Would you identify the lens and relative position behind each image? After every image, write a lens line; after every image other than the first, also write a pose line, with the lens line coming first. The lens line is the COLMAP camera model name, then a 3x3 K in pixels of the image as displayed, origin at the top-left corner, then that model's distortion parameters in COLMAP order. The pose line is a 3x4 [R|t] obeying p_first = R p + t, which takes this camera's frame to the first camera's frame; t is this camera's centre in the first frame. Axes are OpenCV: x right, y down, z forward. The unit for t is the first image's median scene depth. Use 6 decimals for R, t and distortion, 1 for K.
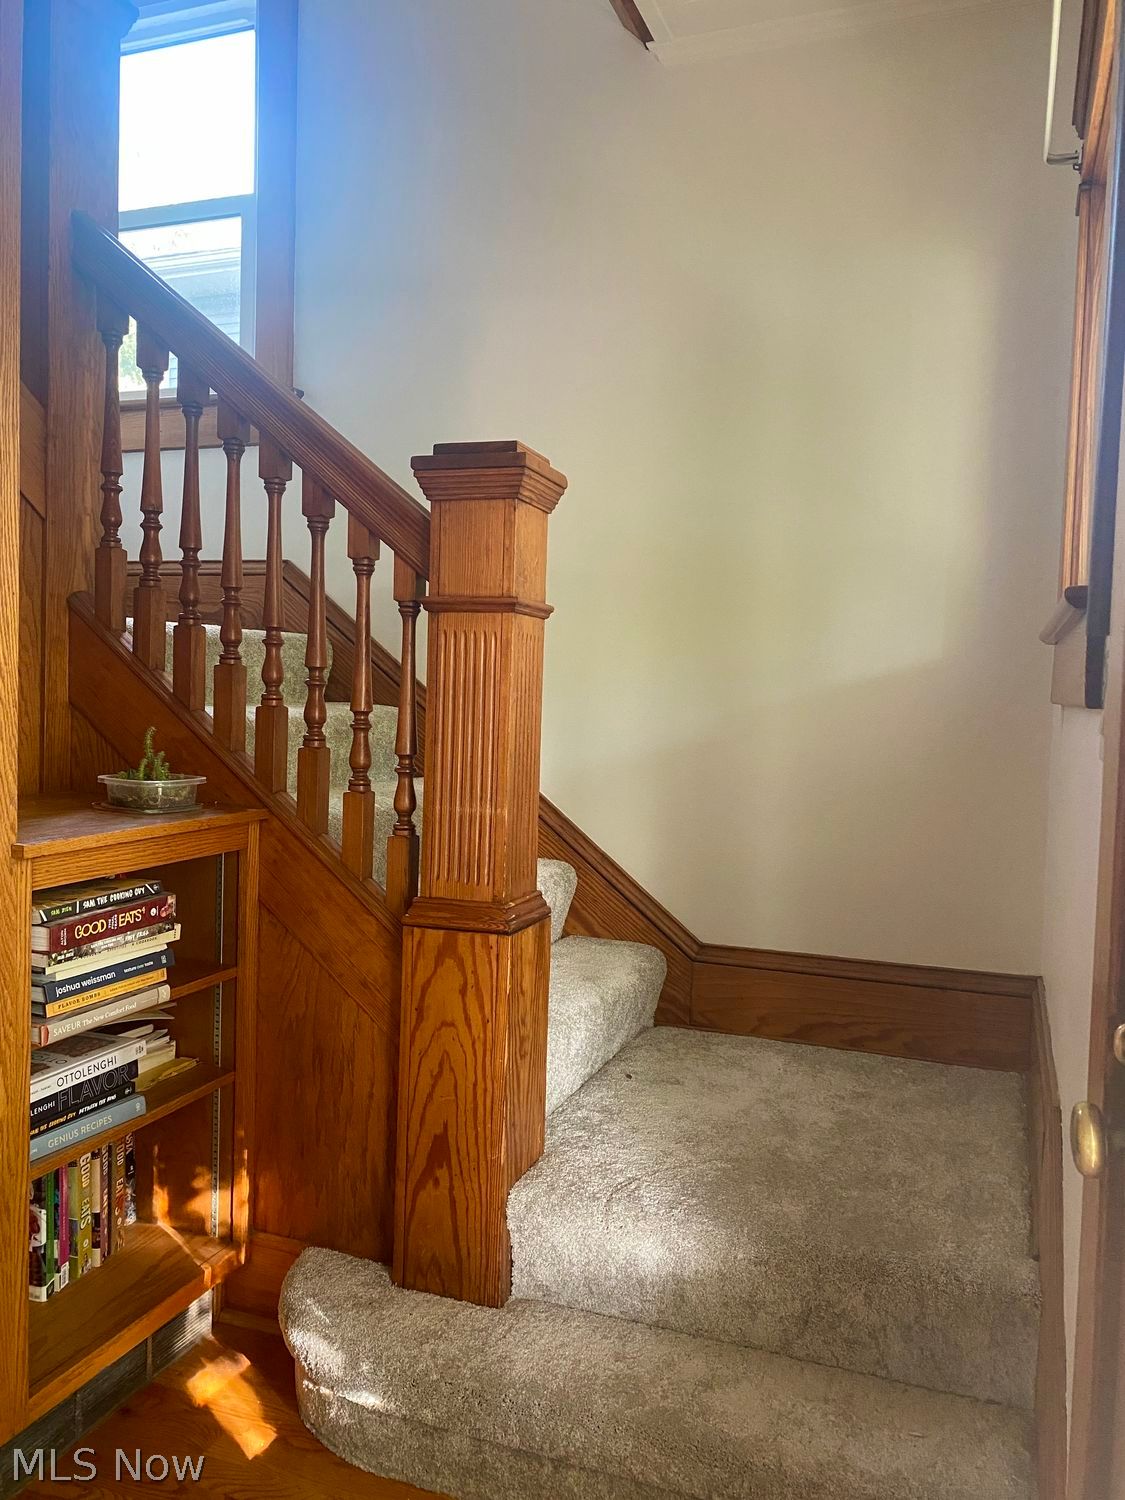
lens RADIAL K [[1141.4, 0, 562.5], [0, 1141.4, 750.0], [0, 0, 1]] dist [0.009636, 0.001101]
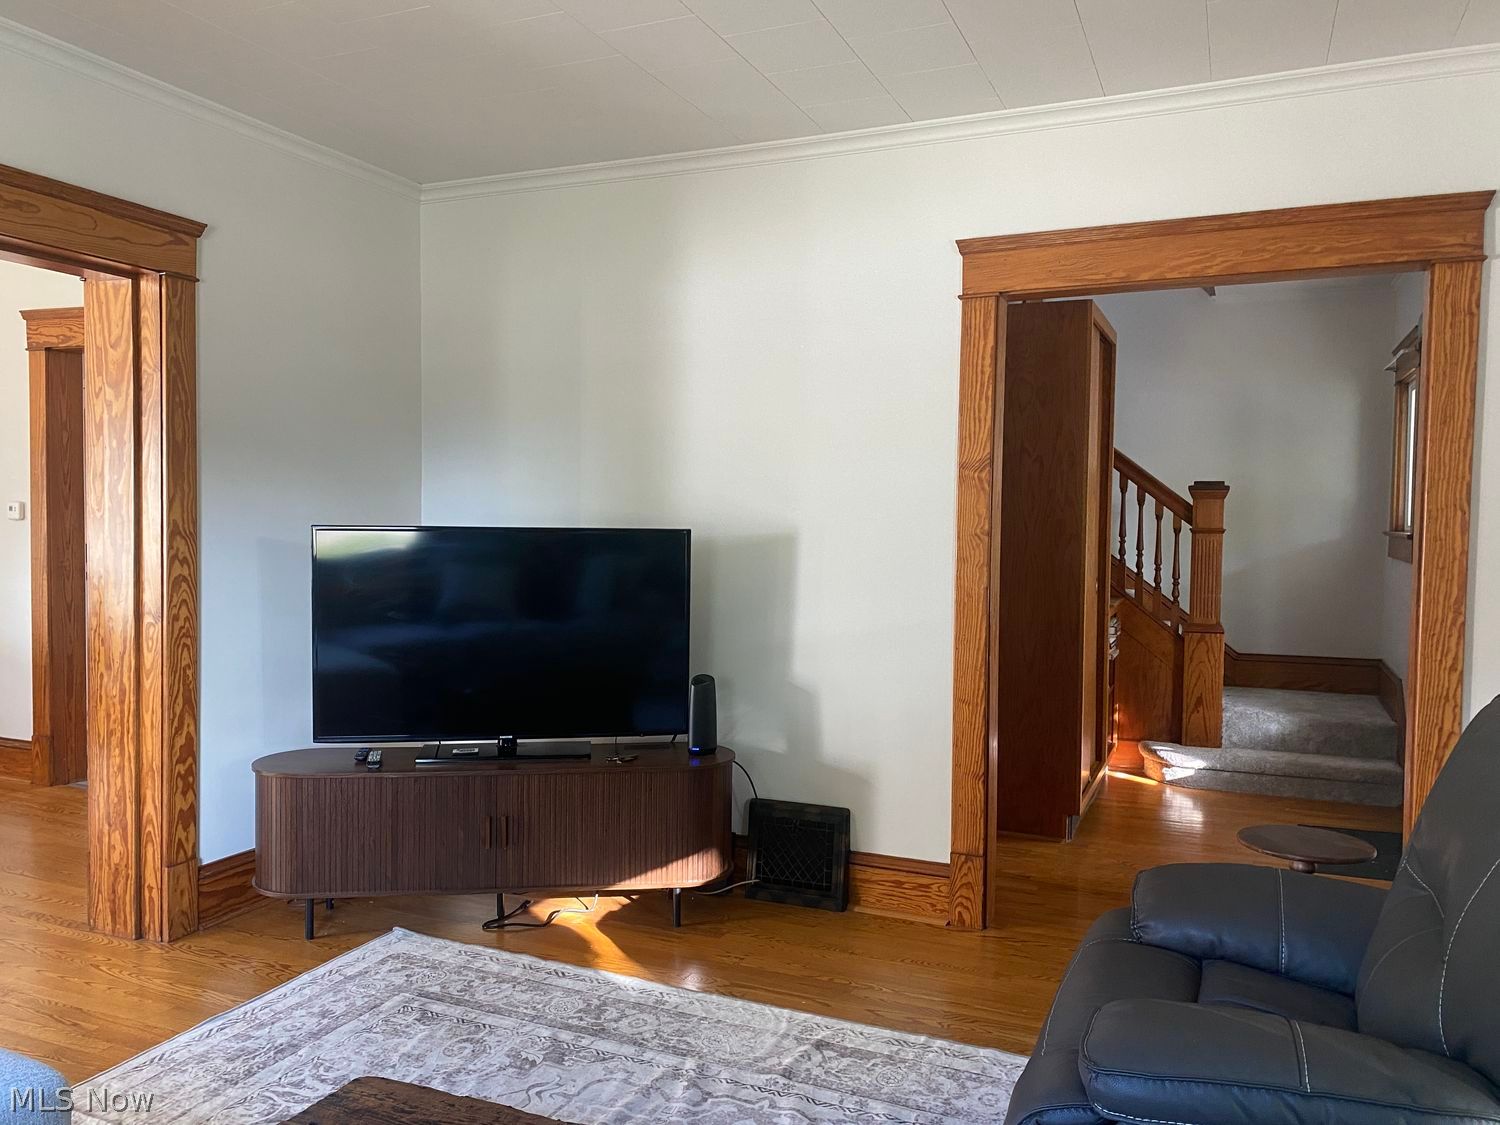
lens RADIAL K [[1141.4, 0, 743.6], [0, 1141.4, 561.8], [0, 0, 1]] dist [0.009636, 0.001101]
pose [[0.998863, -0.012036, -0.046126, -1.221509], [0.011577, 0.999881, -0.010214, -0.023532], [0.046244, 0.009668, 0.998883, -2.248668]]
